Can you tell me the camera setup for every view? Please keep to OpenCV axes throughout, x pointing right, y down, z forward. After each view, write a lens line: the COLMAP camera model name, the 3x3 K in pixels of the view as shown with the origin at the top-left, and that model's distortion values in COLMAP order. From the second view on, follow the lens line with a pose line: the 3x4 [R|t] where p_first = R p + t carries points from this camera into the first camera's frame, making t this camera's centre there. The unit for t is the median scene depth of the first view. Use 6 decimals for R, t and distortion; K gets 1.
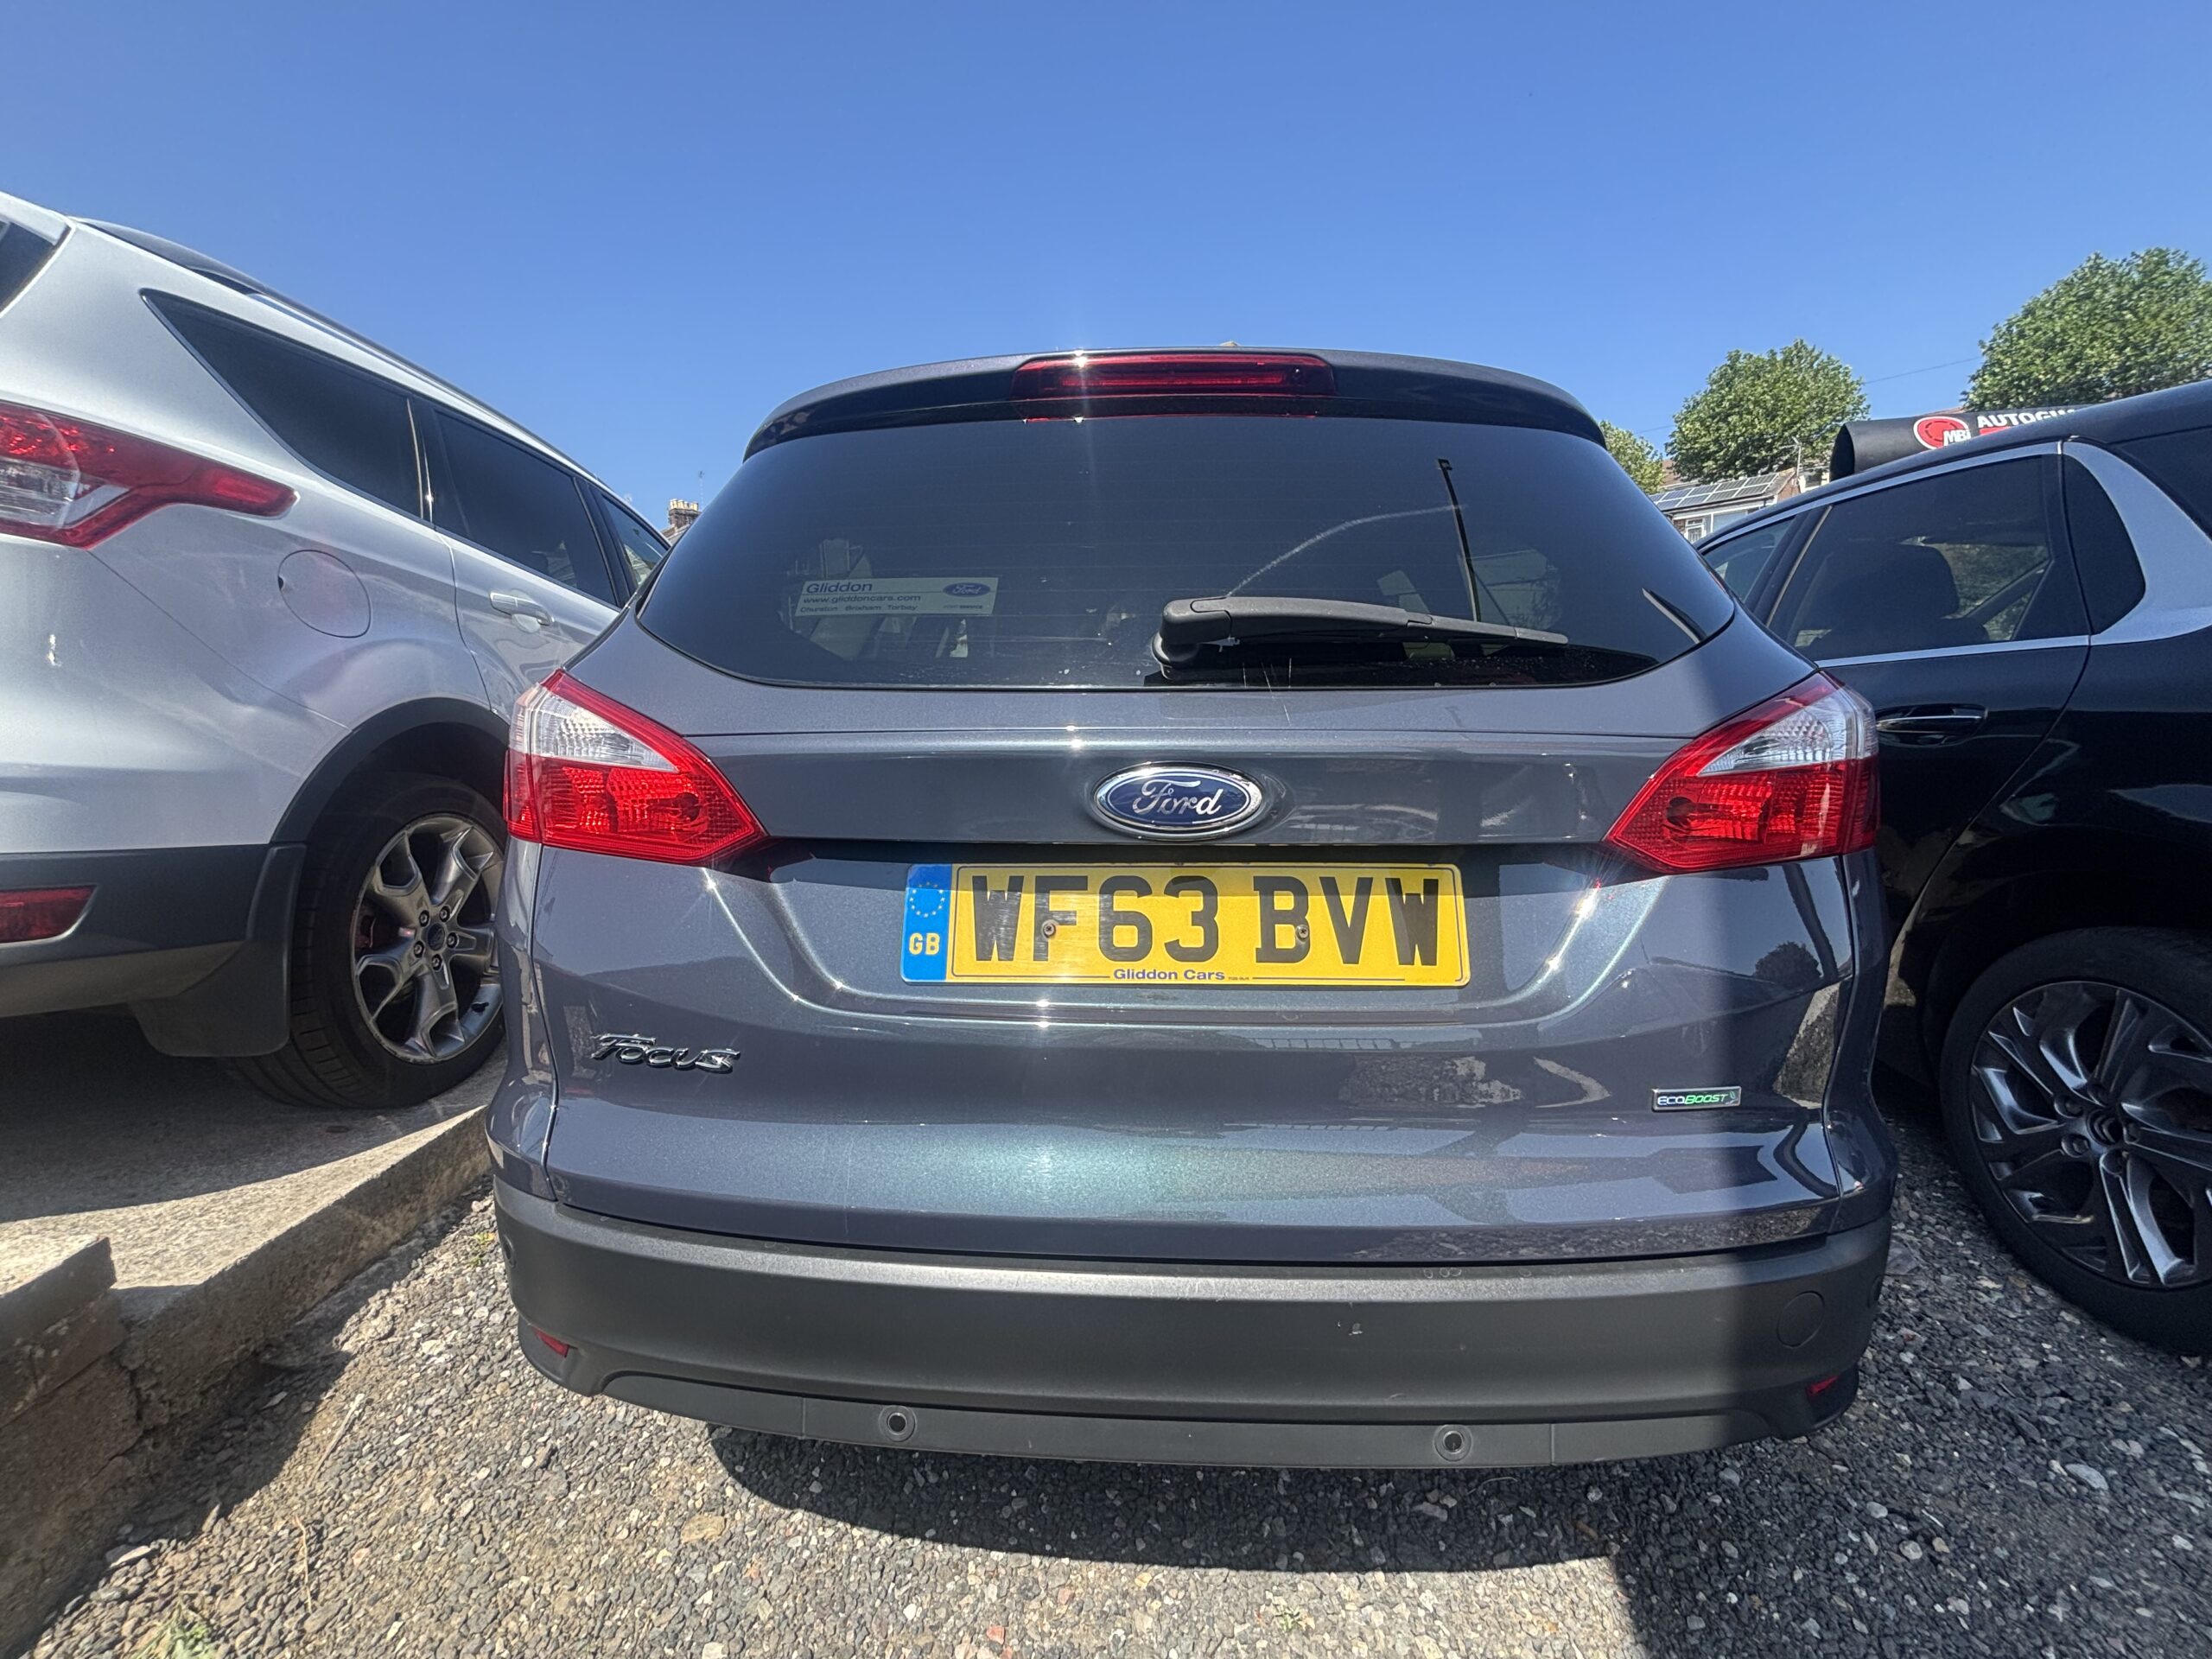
lens RADIAL K [[915.7, 0, 1103.3], [0, 915.7, 823.4], [0, 0, 1]] dist [-0.004316, 0.001333]
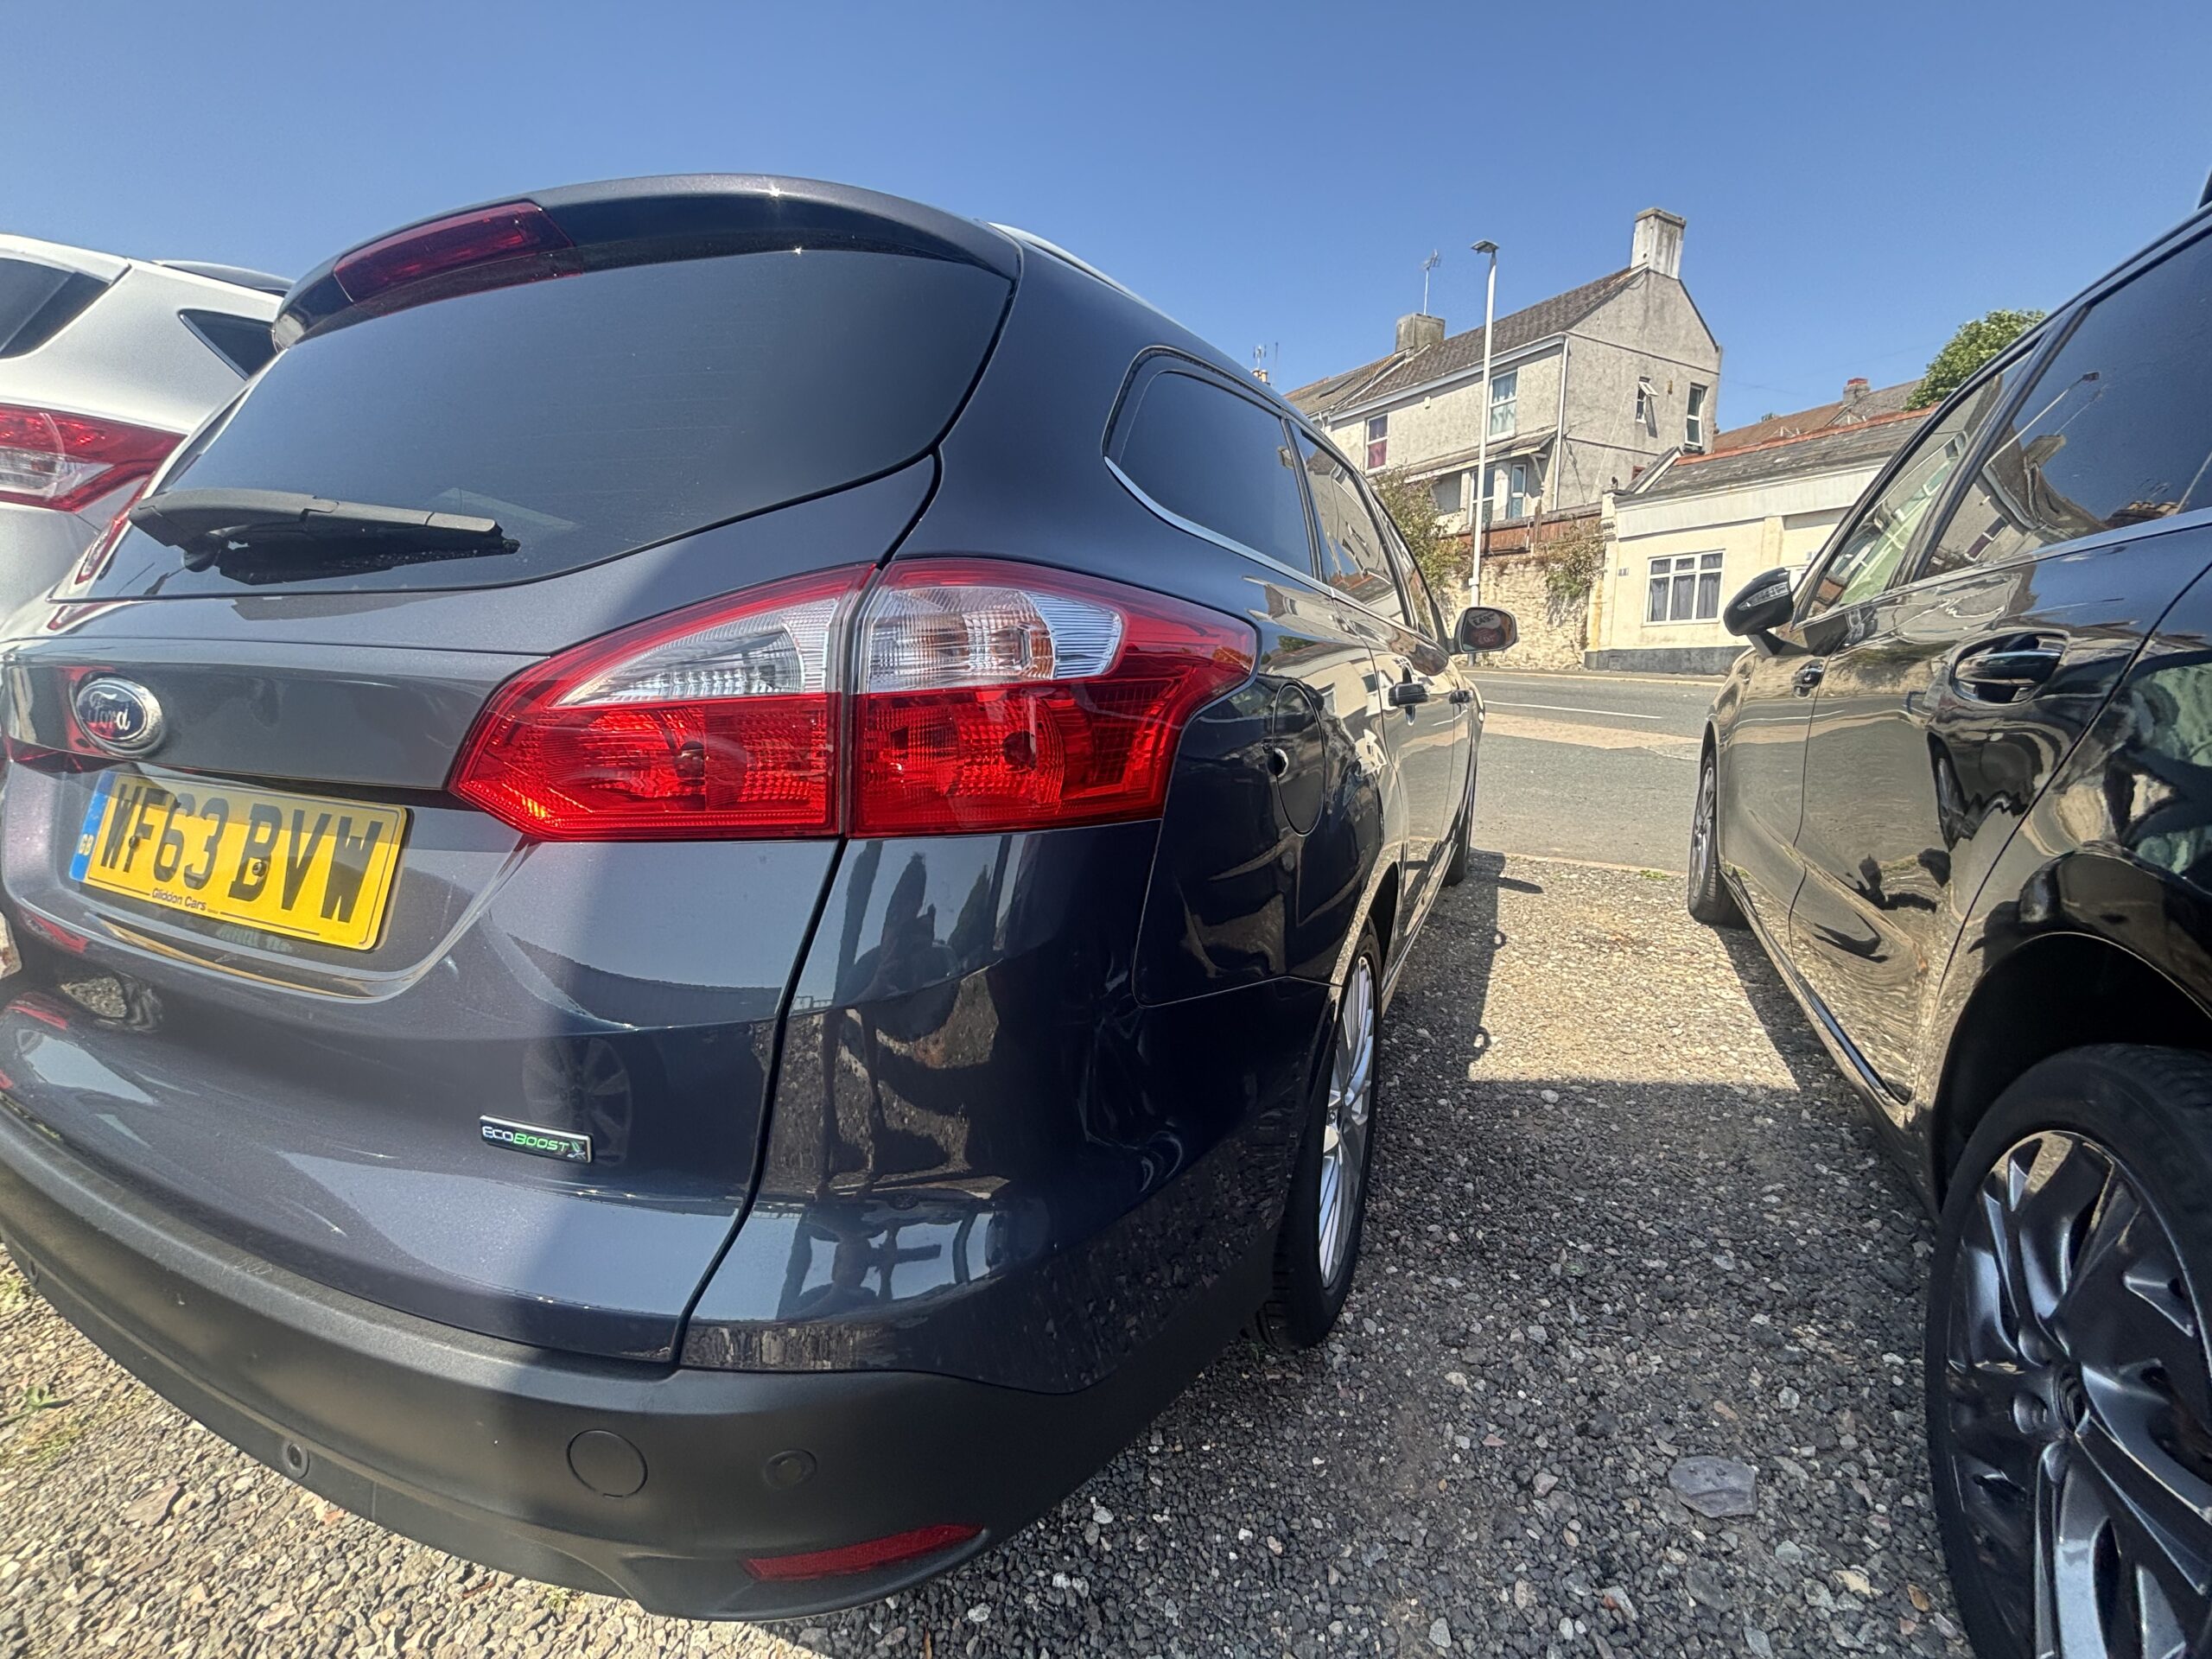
lens RADIAL K [[915.7, 0, 1095.1], [0, 915.7, 829.3], [0, 0, 1]] dist [-0.004316, 0.001333]
pose [[0.920710, 0.082544, -0.381418, 1.292401], [-0.057191, 0.995362, 0.077354, -0.035820], [0.386034, -0.049407, 0.921160, 0.480983]]
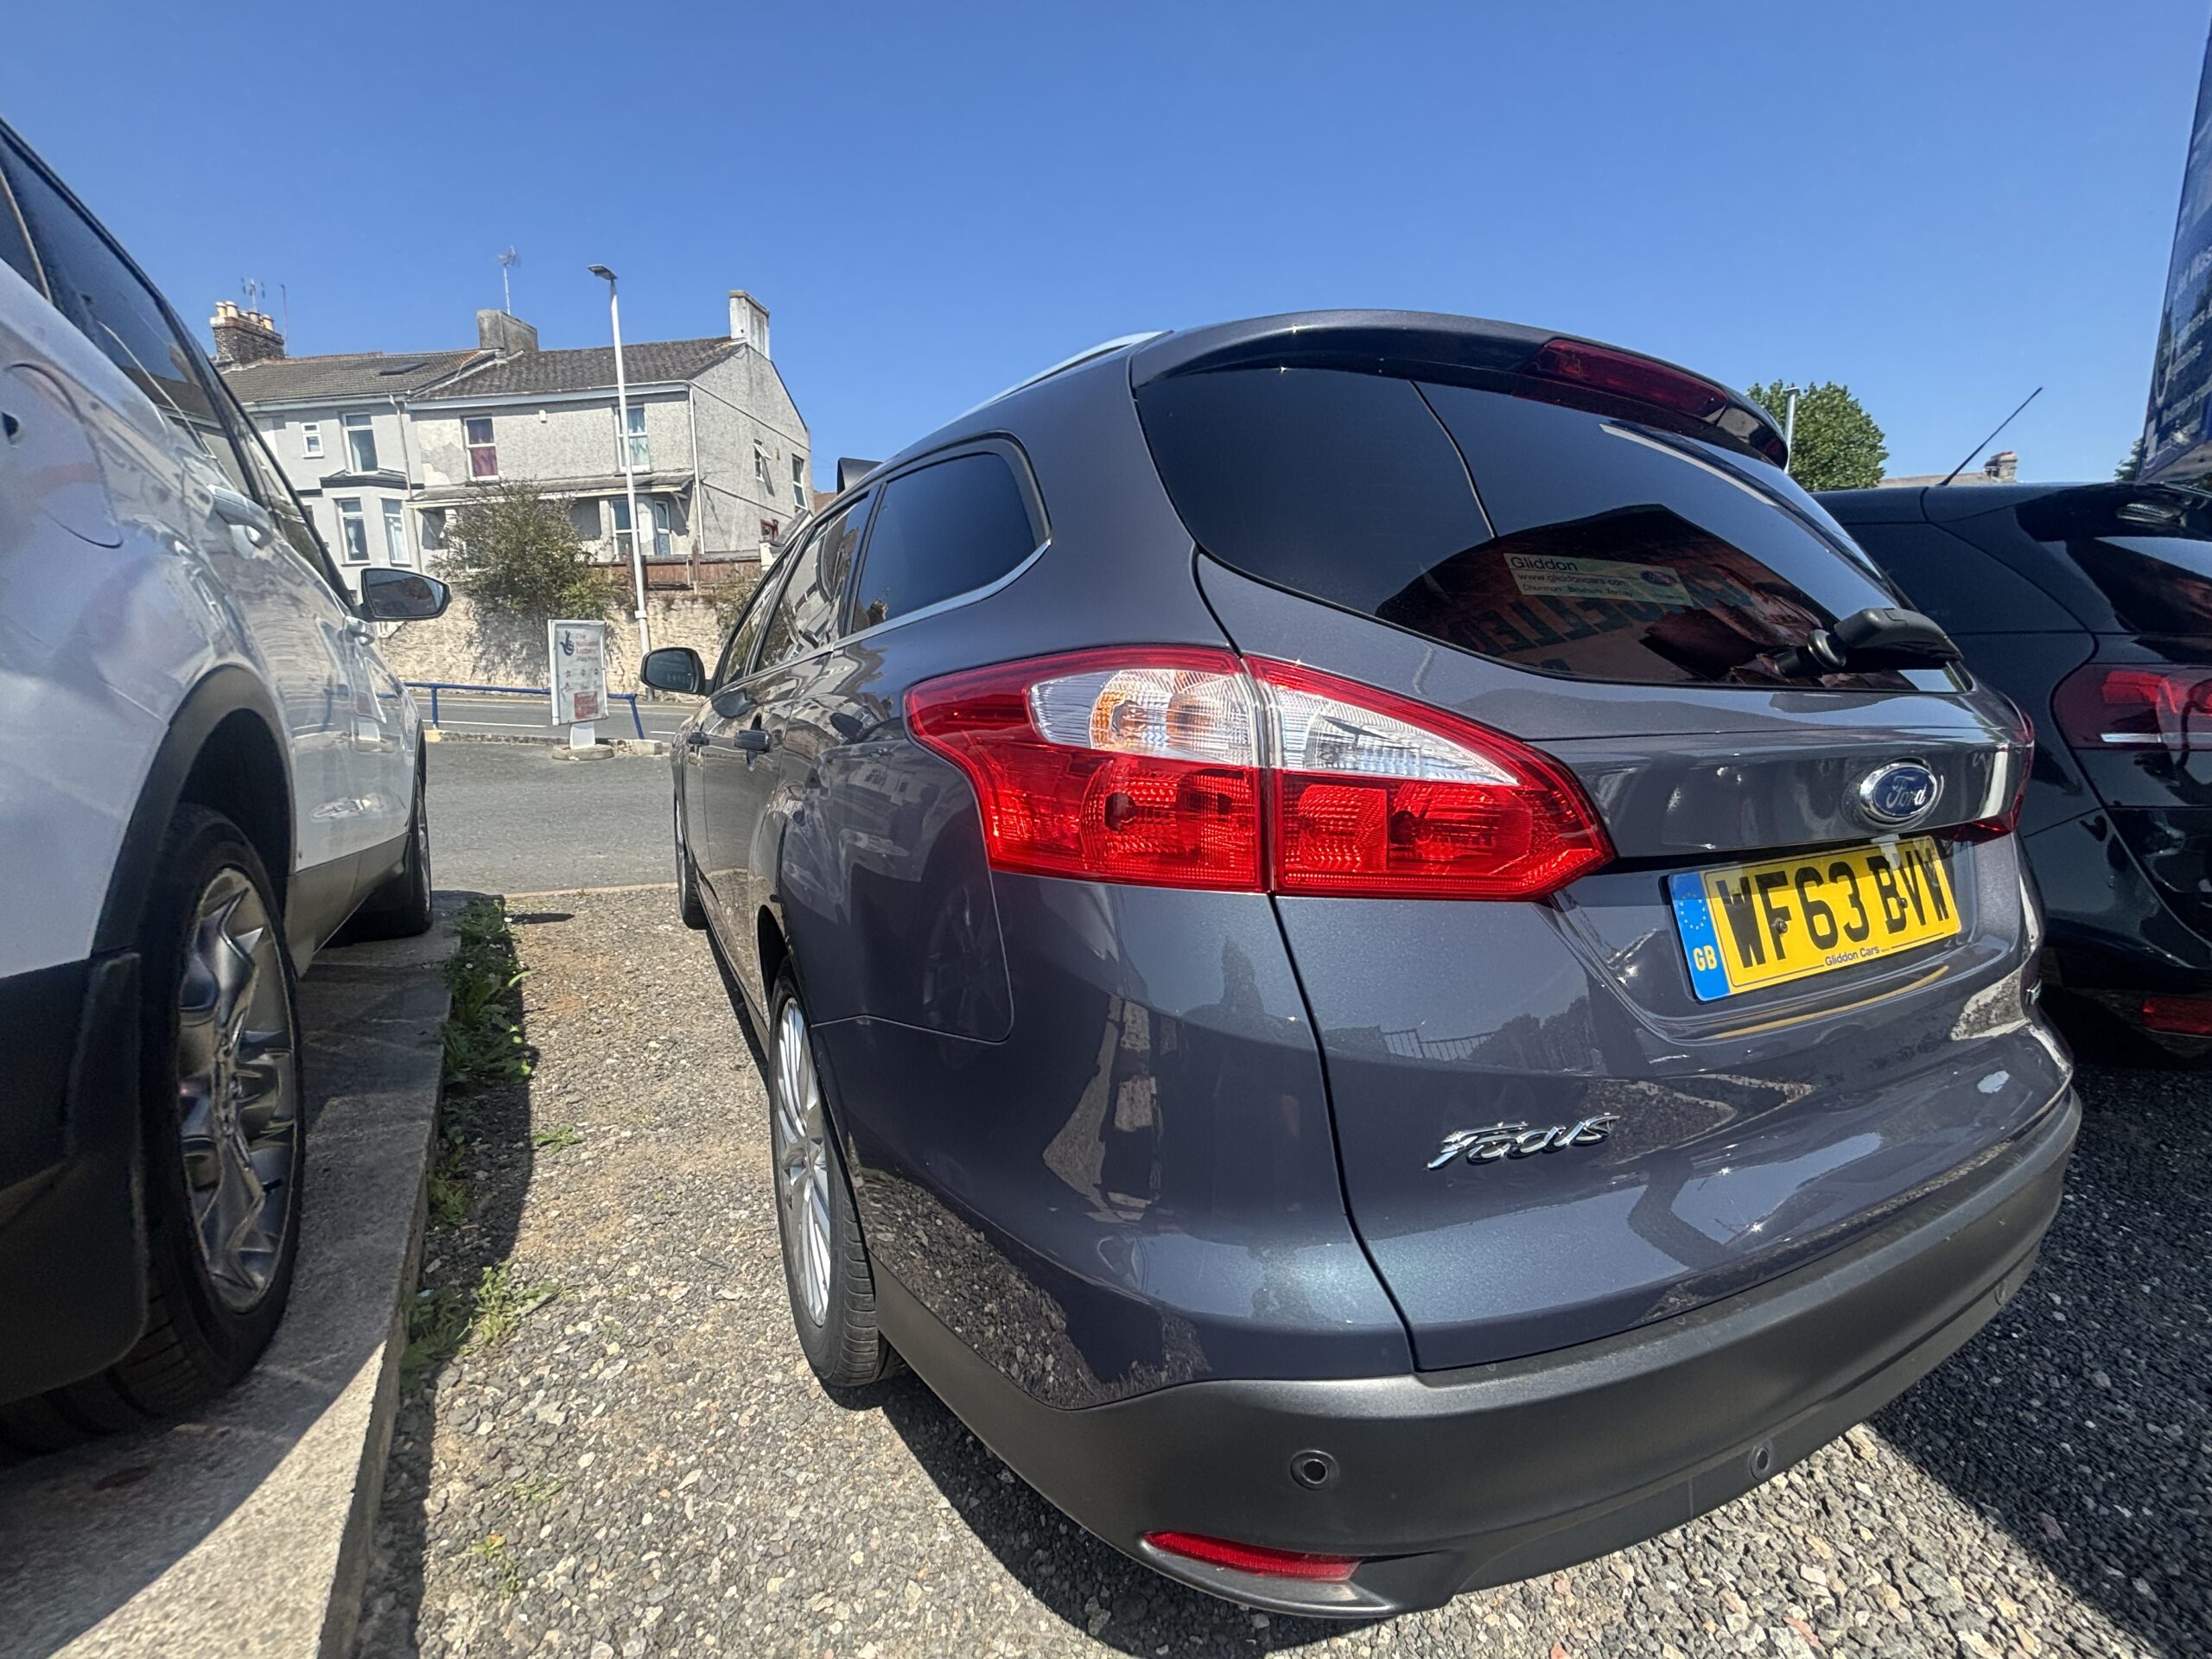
lens RADIAL K [[915.7, 0, 1111.9], [0, 915.7, 827.4], [0, 0, 1]] dist [-0.004316, 0.001333]
pose [[0.858117, -0.062307, 0.509659, -1.193109], [0.050176, 0.998035, 0.037531, -0.067881], [-0.510996, -0.006633, 0.859557, 0.510940]]
